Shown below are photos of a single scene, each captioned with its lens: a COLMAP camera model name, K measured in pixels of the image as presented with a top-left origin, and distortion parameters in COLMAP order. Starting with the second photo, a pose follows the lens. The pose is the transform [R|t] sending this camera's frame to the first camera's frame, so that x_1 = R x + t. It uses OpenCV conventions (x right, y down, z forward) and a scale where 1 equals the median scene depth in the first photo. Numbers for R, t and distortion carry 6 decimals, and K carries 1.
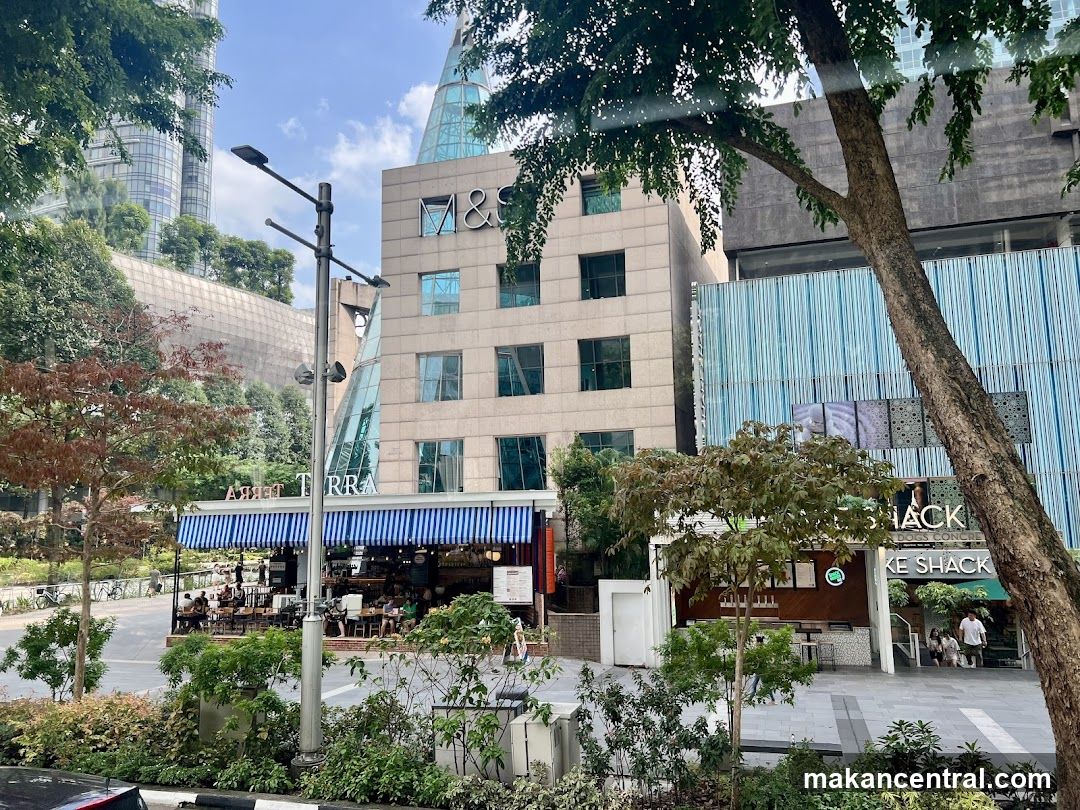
lens RADIAL K [[799.7, 0, 540.4], [0, 799.7, 421.6], [0, 0, 1]] dist [-0.001032, -0.002064]
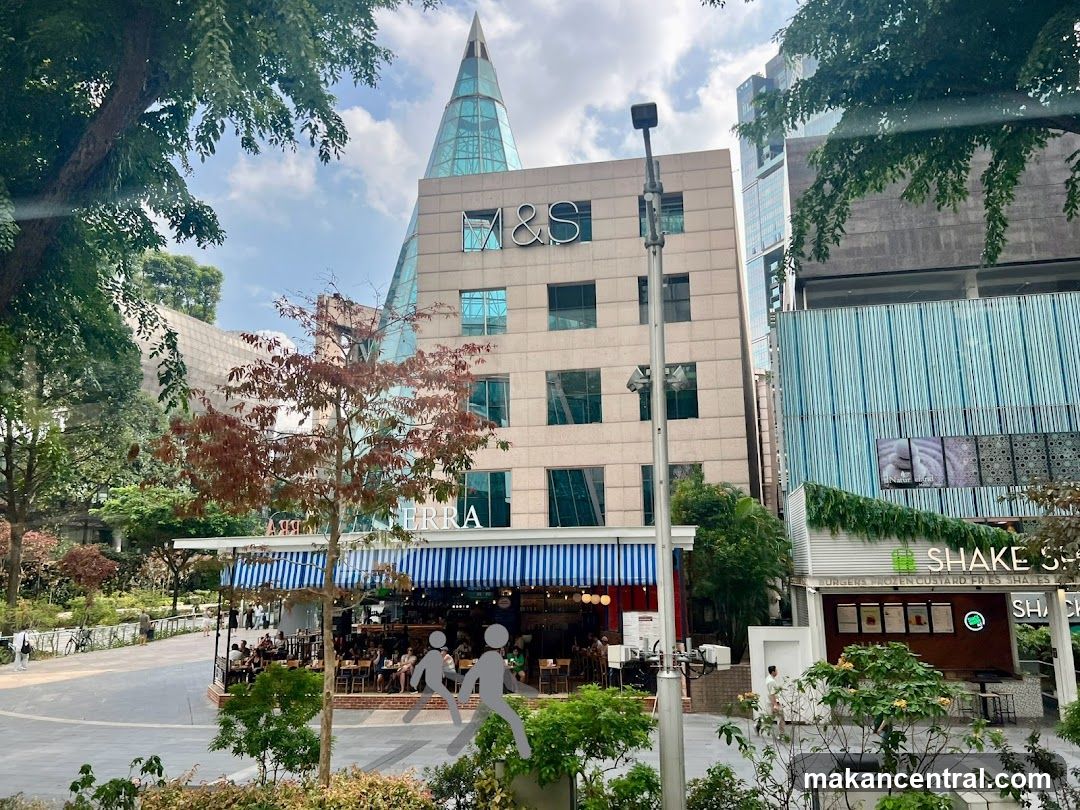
lens RADIAL K [[827.2, 0, 540.0], [0, 827.2, 405.0], [0, 0, 1]] dist [0.007568, -0.008464]
pose [[0.993294, 0.025517, 0.112768, -0.173906], [-0.018018, 0.997588, -0.067030, 0.010021], [-0.114206, 0.064549, 0.991358, 0.051847]]
